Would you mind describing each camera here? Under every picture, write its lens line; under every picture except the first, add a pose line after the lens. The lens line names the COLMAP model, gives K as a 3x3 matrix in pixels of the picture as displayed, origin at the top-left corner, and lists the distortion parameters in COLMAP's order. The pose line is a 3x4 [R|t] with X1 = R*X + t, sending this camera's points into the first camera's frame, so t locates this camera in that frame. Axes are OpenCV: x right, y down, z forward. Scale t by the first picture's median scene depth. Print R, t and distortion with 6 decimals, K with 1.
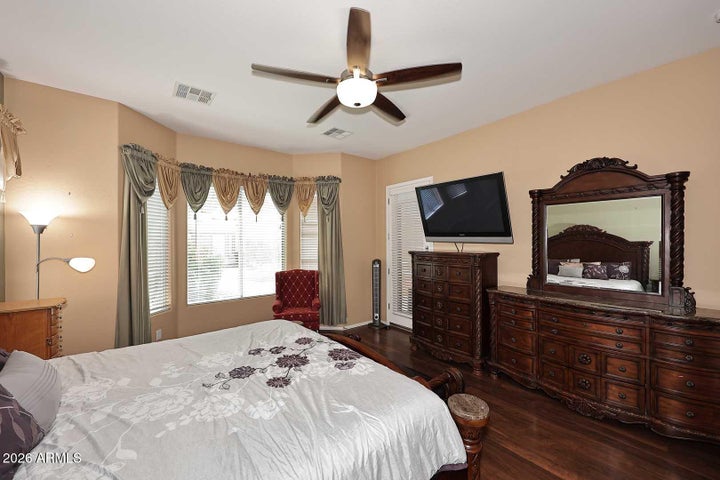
lens RADIAL K [[291.0, 0, 360.2], [0, 291.0, 242.3], [0, 0, 1]] dist [0.000717, 0.000069]
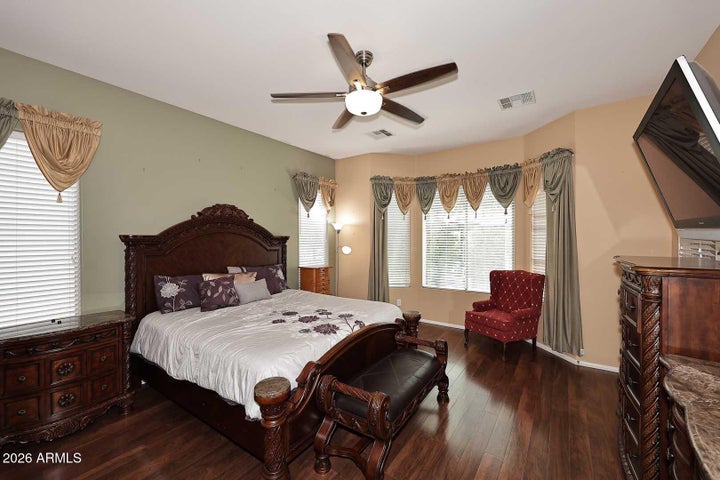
lens RADIAL K [[291.0, 0, 358.6], [0, 291.0, 238.6], [0, 0, 1]] dist [0.000717, 0.000069]
pose [[0.292858, 0.004235, -0.956146, 0.497223], [-0.000748, 0.999991, 0.004200, -0.003219], [0.956156, -0.000515, 0.292859, 0.321749]]
